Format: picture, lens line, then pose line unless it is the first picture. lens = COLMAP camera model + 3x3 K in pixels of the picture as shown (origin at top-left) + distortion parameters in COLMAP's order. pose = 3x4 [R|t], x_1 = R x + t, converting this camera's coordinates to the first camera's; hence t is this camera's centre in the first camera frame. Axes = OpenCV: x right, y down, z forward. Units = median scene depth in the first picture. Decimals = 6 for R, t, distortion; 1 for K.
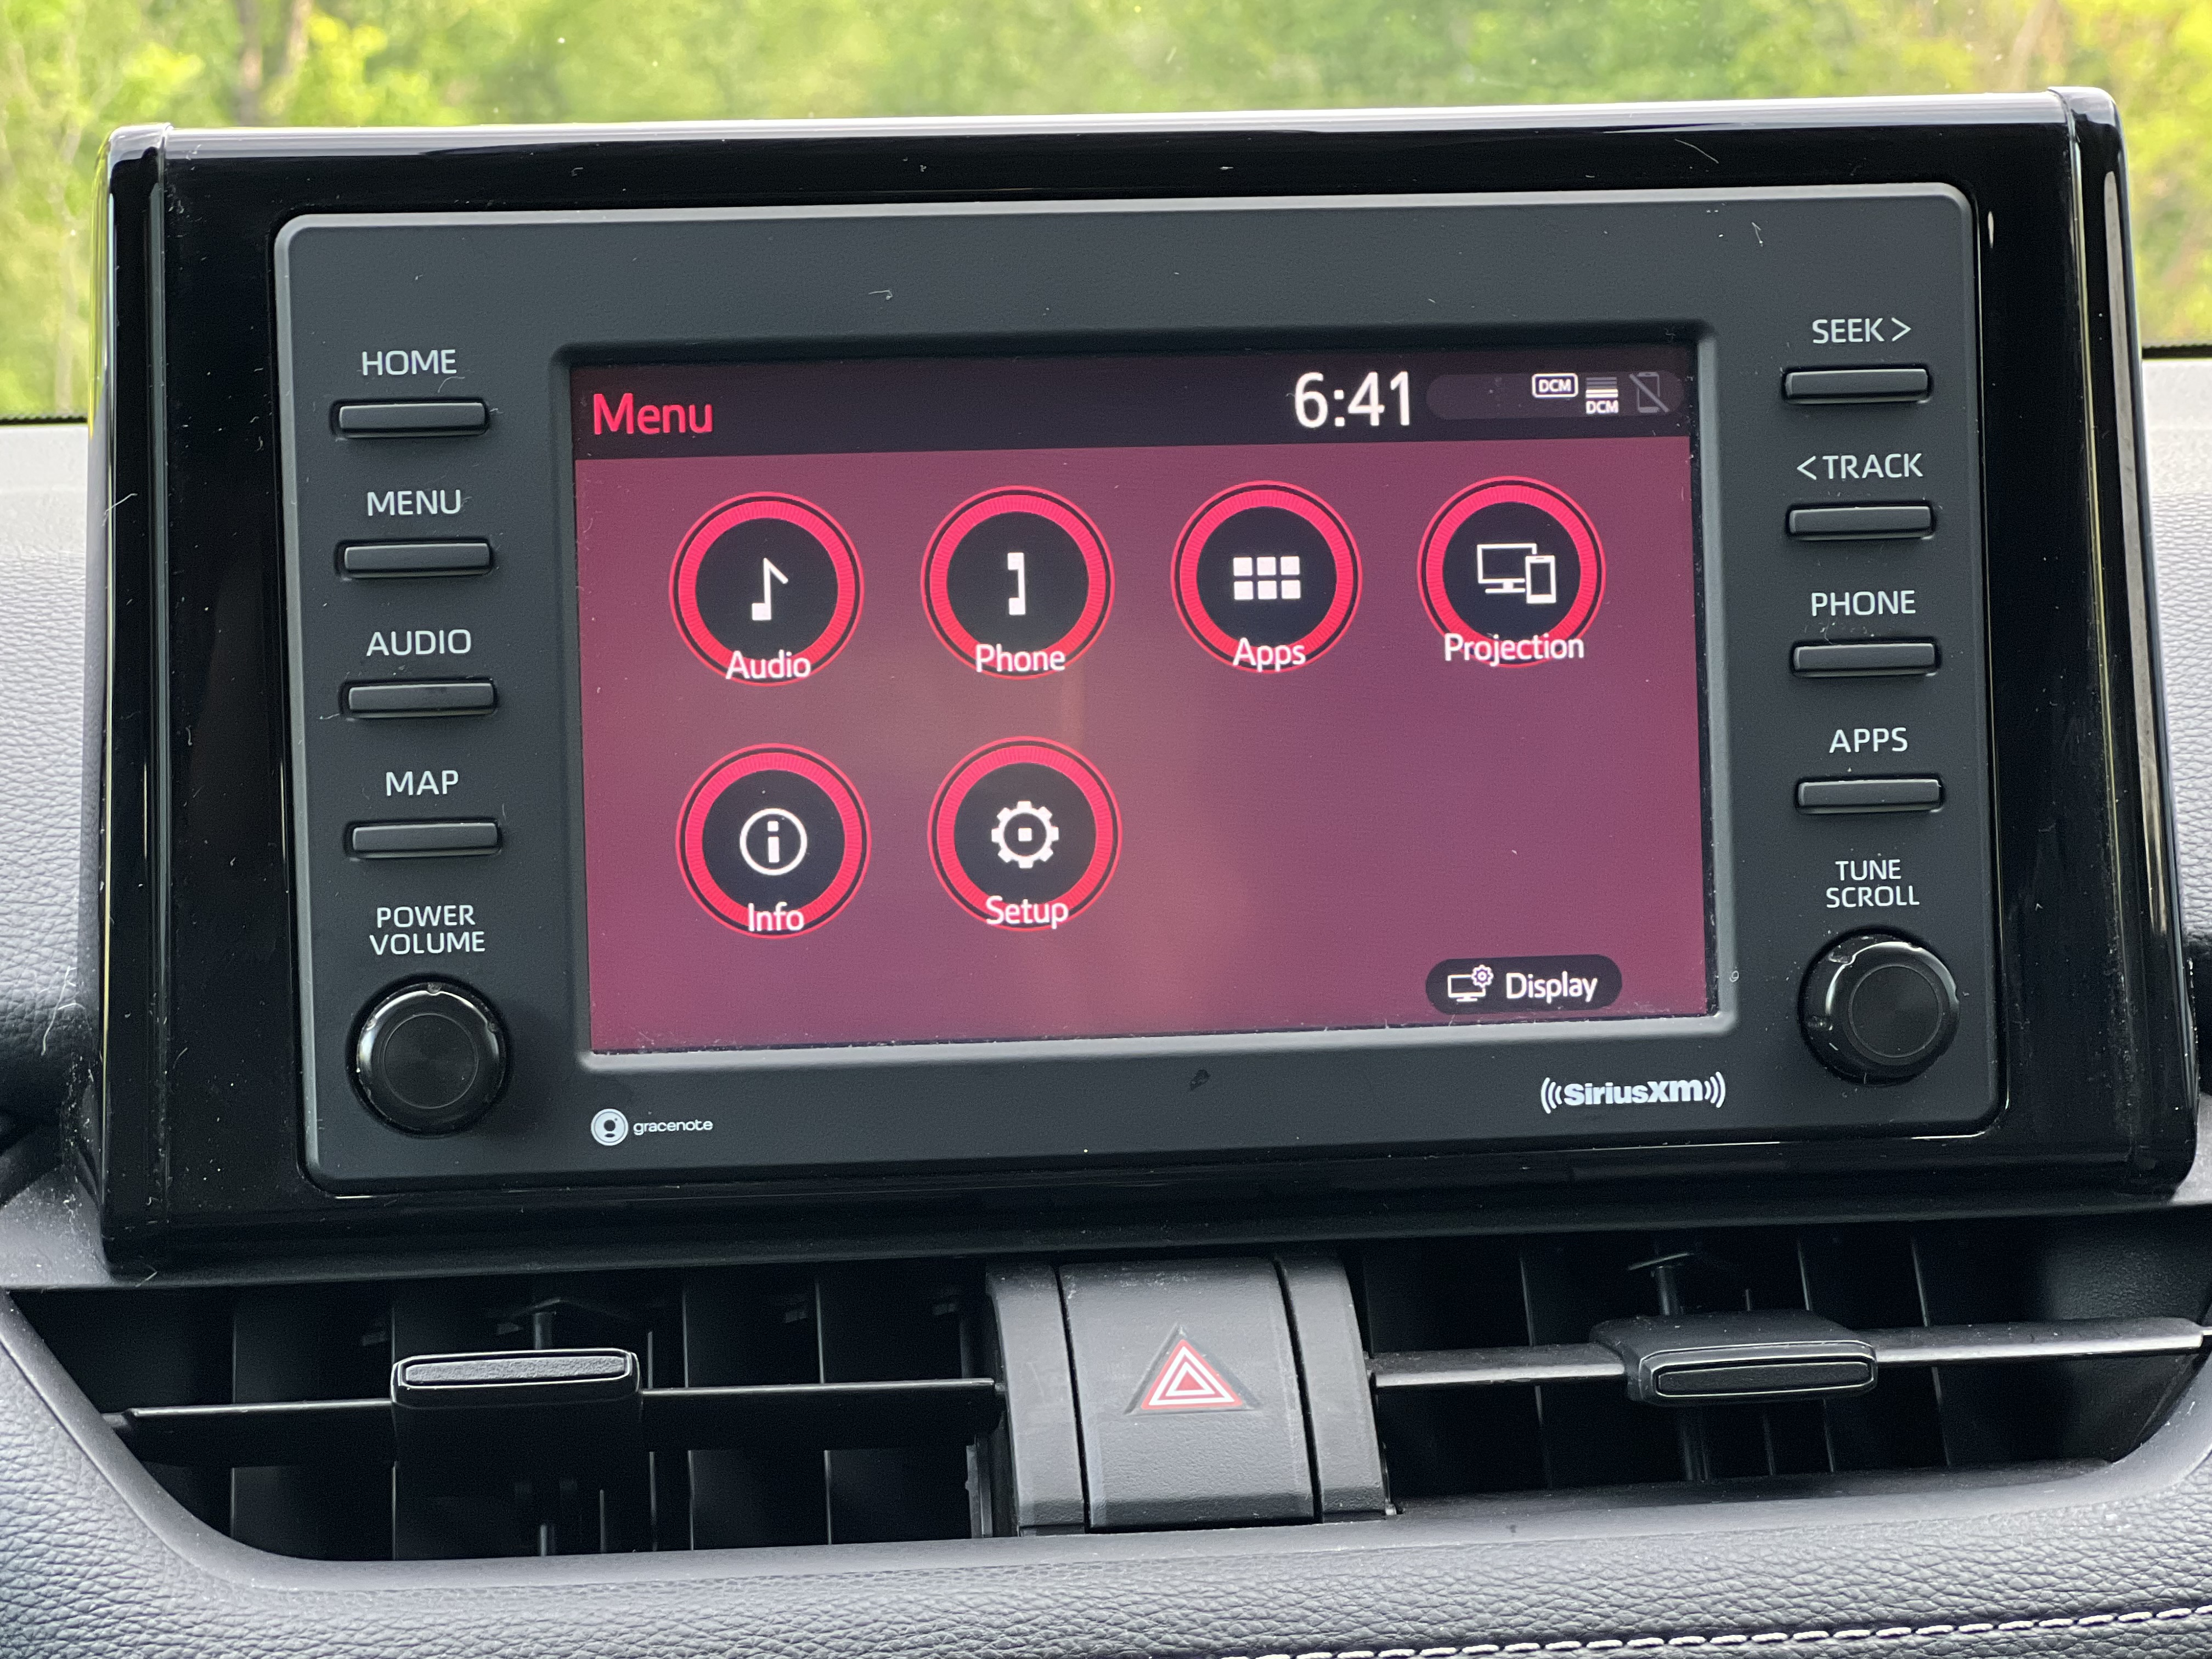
lens RADIAL K [[5647.4, 0, 1114.3], [0, 5647.4, 708.1], [0, 0, 1]] dist [0.188889, 0.000000]
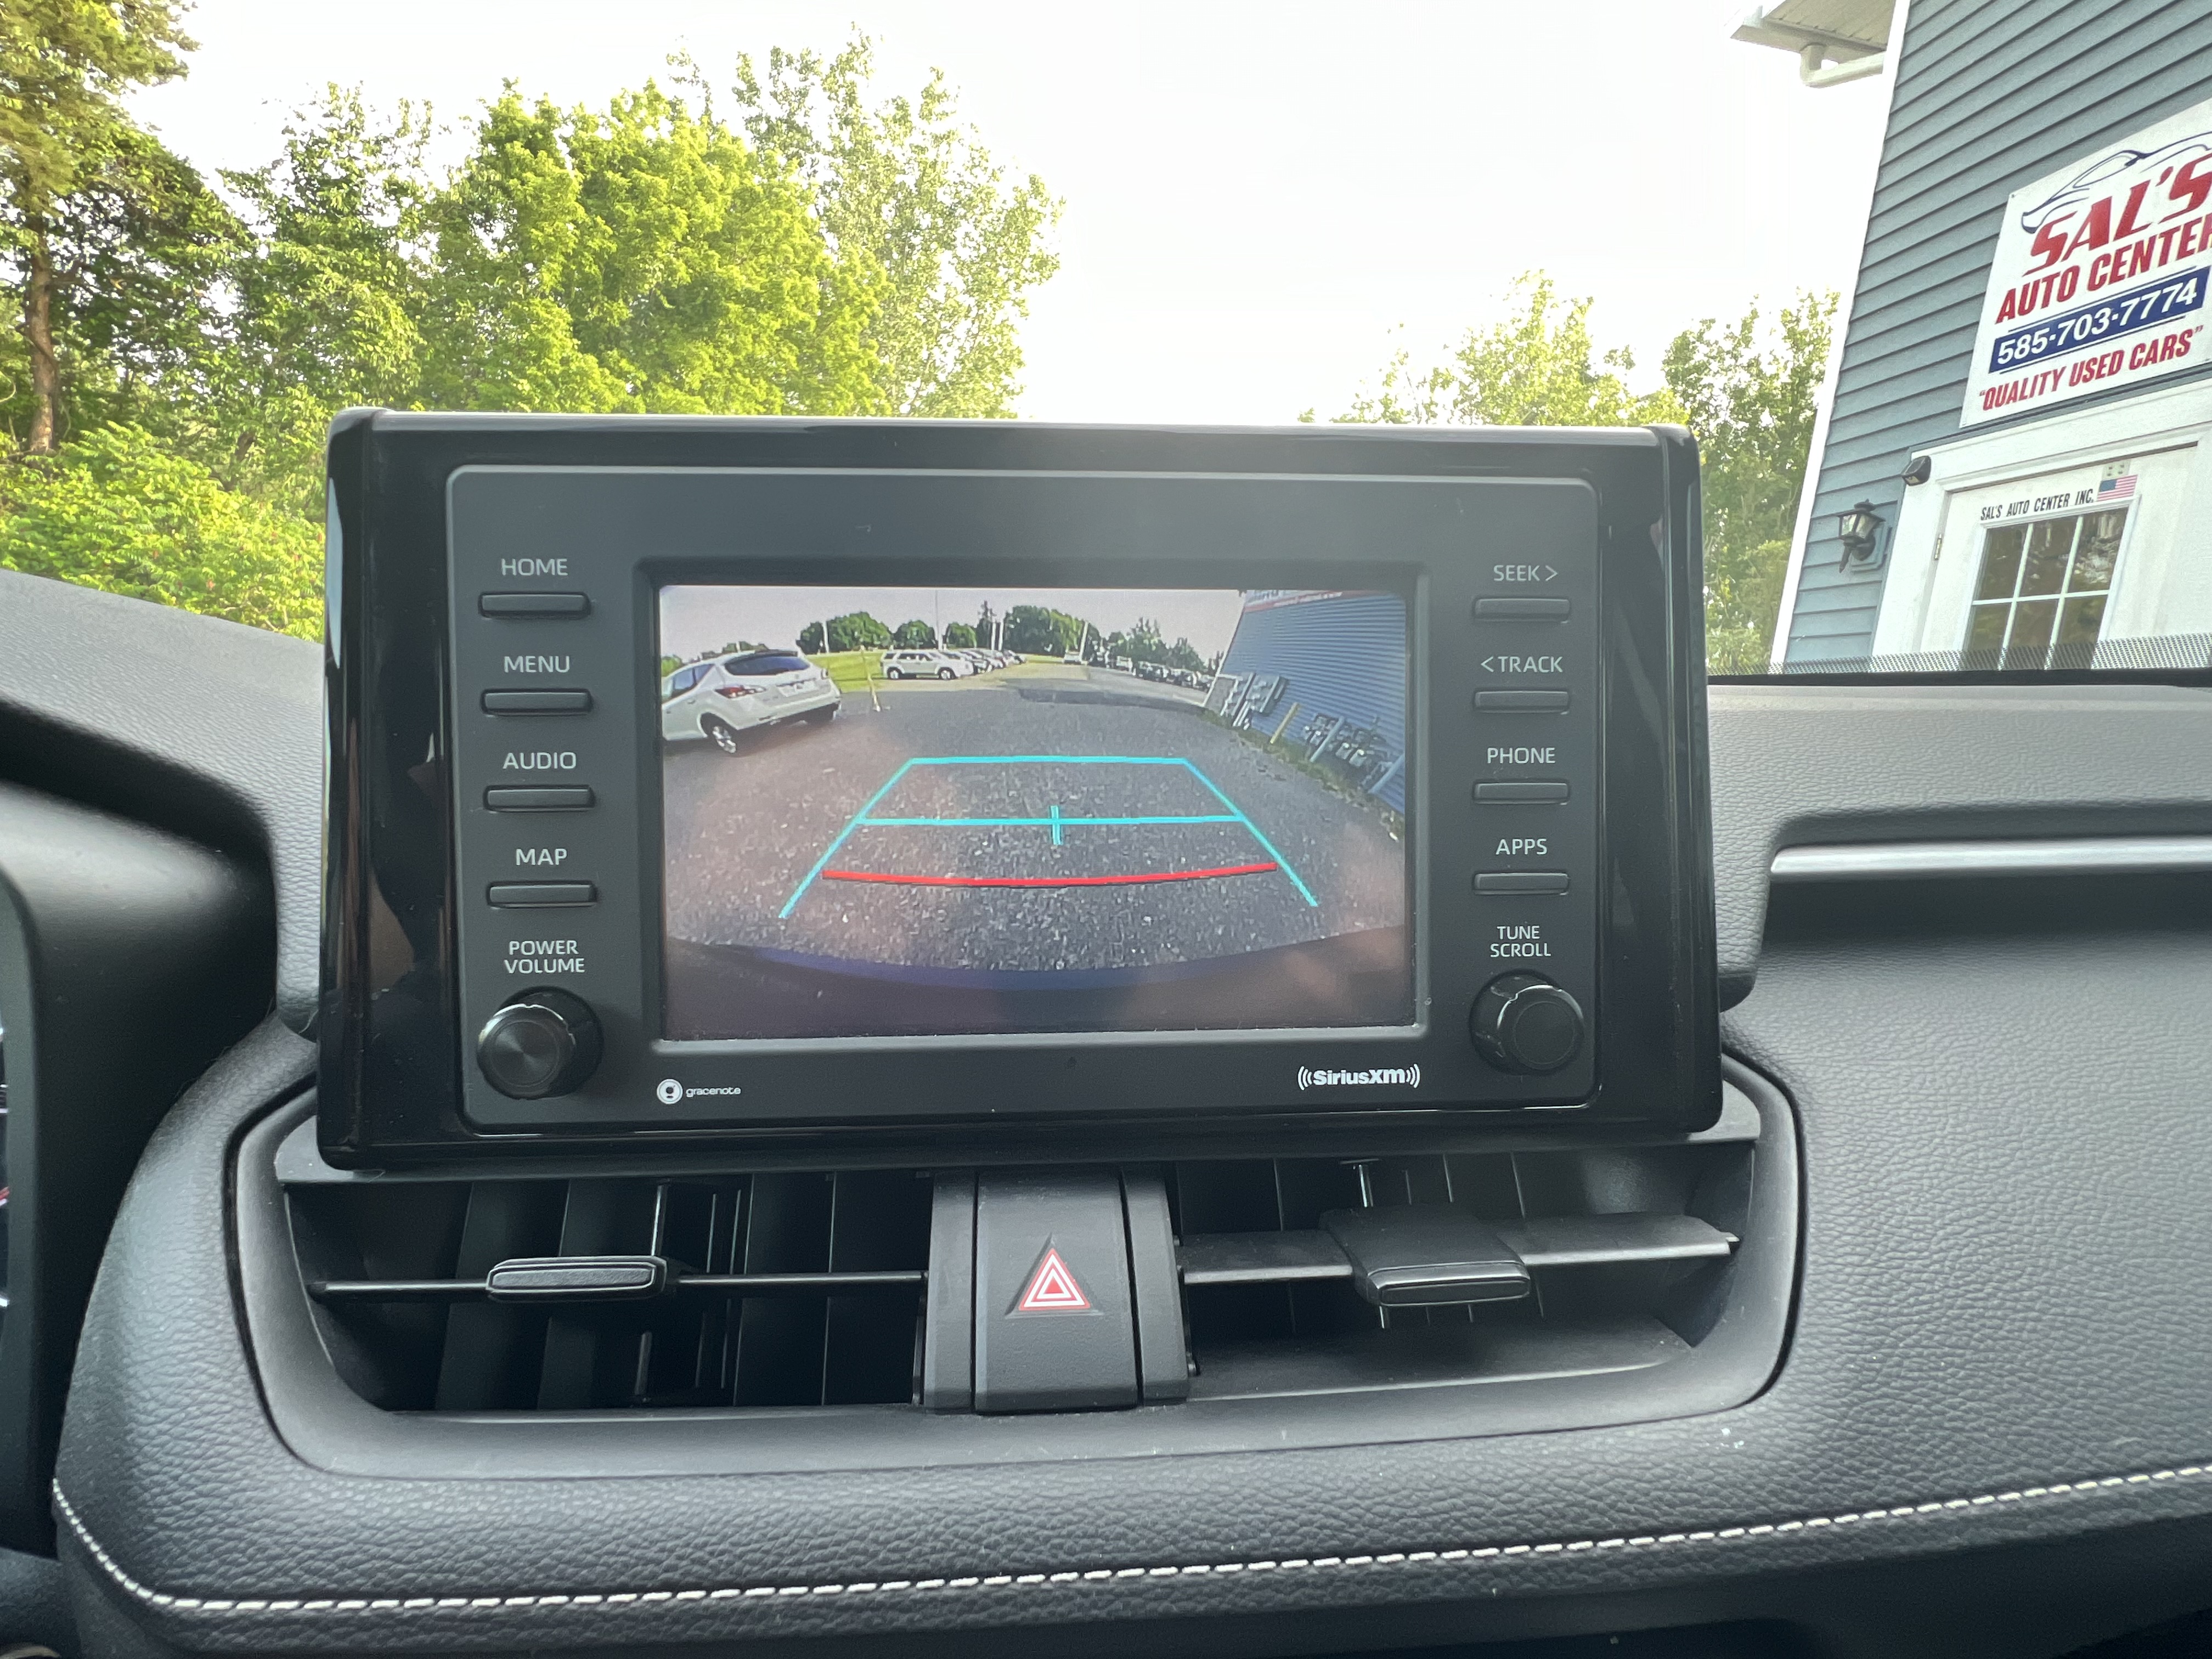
lens RADIAL K [[1045.8, 0, 1081.9], [0, 1045.8, 857.3], [0, 0, 1]] dist [-0.001858, 0.002627]
pose [[0.998741, 0.023468, -0.044337, 0.029397], [-0.021014, 0.998263, 0.055035, -0.004492], [0.045551, -0.054034, 0.997500, 0.737745]]
